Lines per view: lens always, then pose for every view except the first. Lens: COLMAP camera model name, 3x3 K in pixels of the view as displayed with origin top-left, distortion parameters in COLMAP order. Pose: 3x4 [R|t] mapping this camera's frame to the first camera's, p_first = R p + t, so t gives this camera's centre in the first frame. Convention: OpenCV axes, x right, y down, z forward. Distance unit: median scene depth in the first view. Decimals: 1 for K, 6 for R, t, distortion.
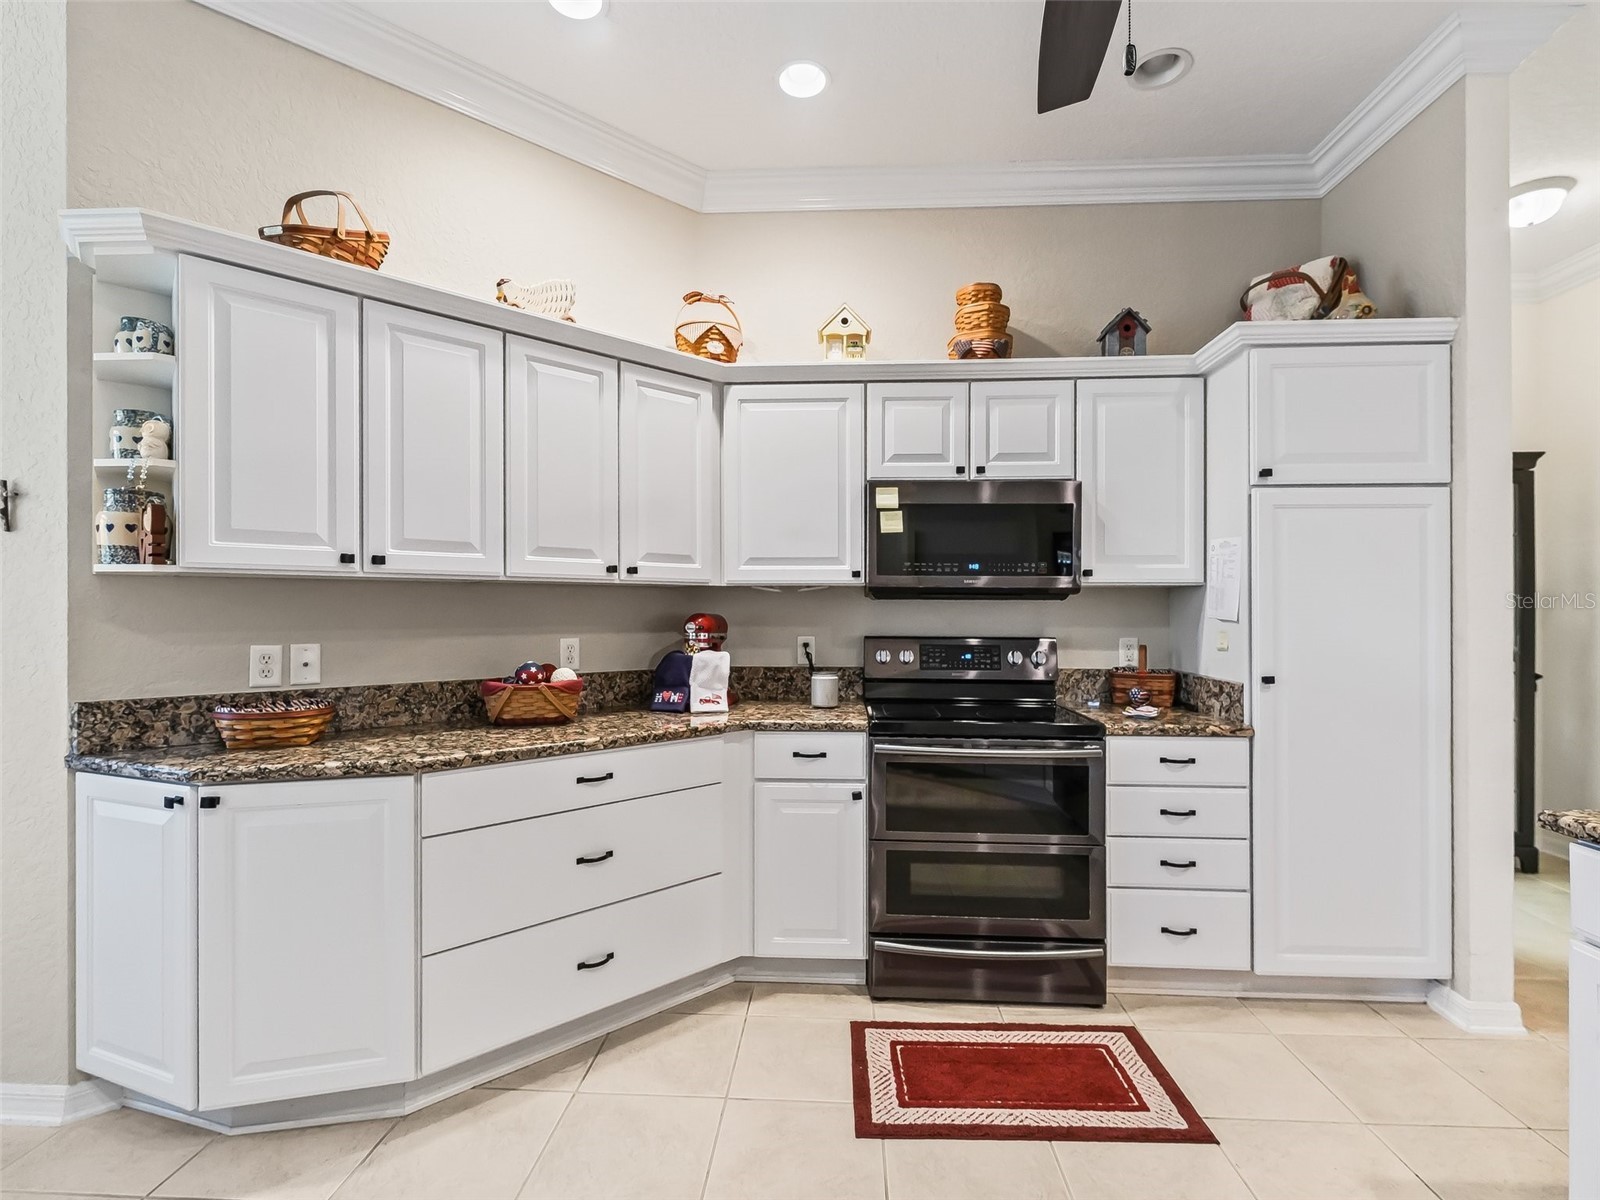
lens RADIAL K [[729.1, 0, 794.8], [0, 729.1, 612.2], [0, 0, 1]] dist [0.007448, -0.001125]
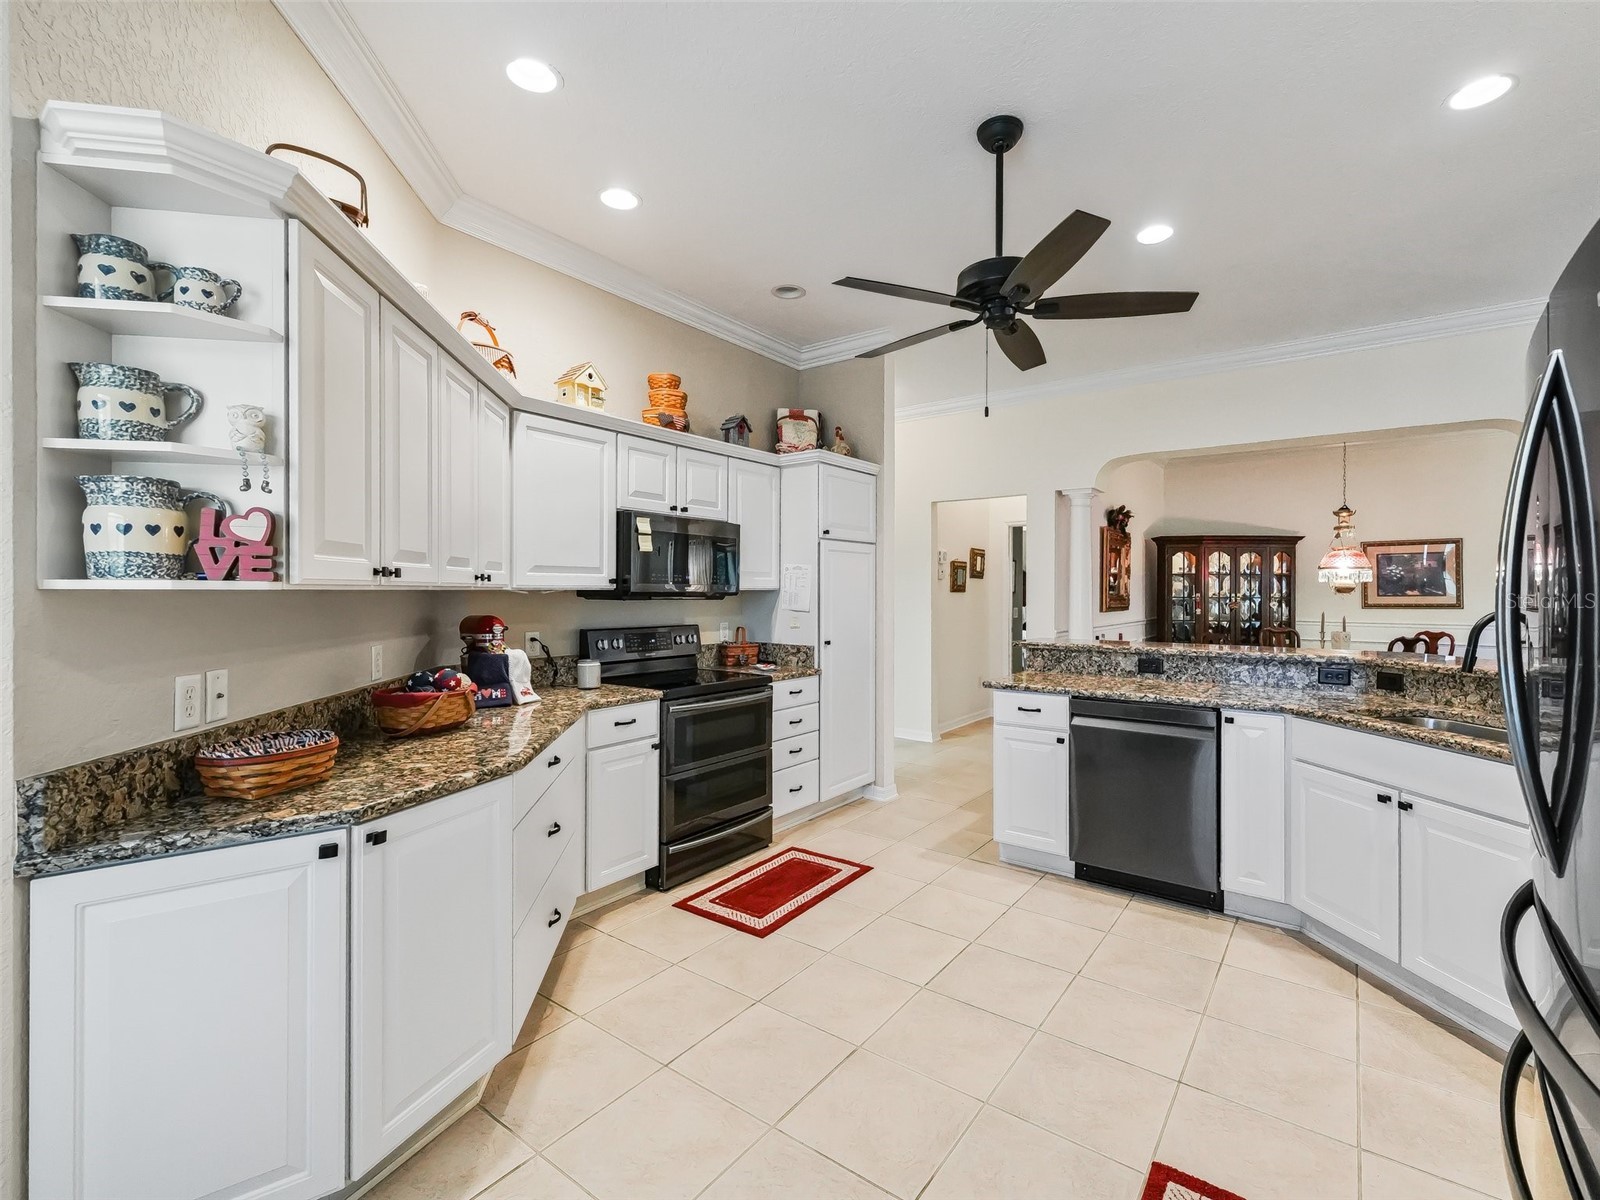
lens RADIAL K [[729.1, 0, 792.3], [0, 729.1, 593.6], [0, 0, 1]] dist [0.007448, -0.001125]
pose [[0.562973, -0.004569, 0.826463, -0.903501], [0.002363, 0.999990, 0.003919, -0.039382], [-0.826472, -0.000253, 0.562978, 0.023380]]
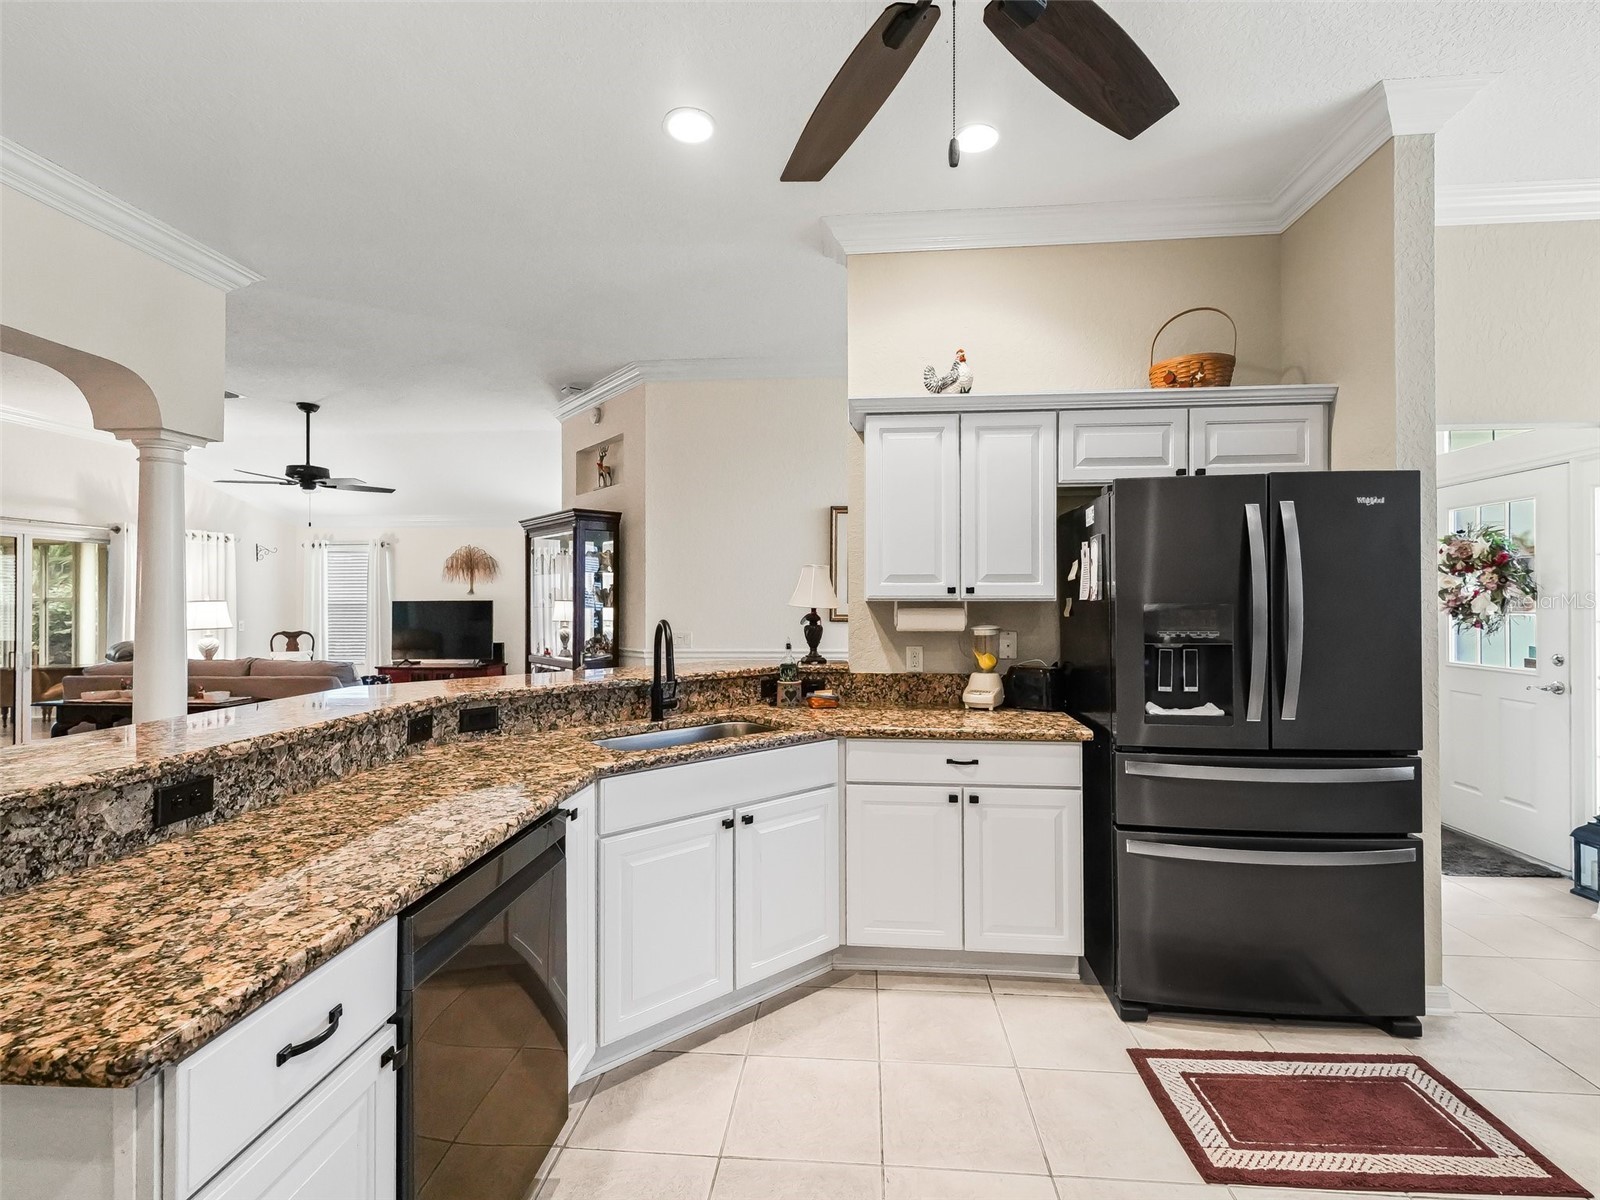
lens RADIAL K [[729.1, 0, 815.2], [0, 729.1, 590.9], [0, 0, 1]] dist [0.007448, -0.001125]
pose [[-0.999833, 0.003345, 0.017949, 0.264417], [0.003262, 0.999984, -0.004622, -0.046533], [-0.017964, -0.004563, -0.999828, 0.862567]]
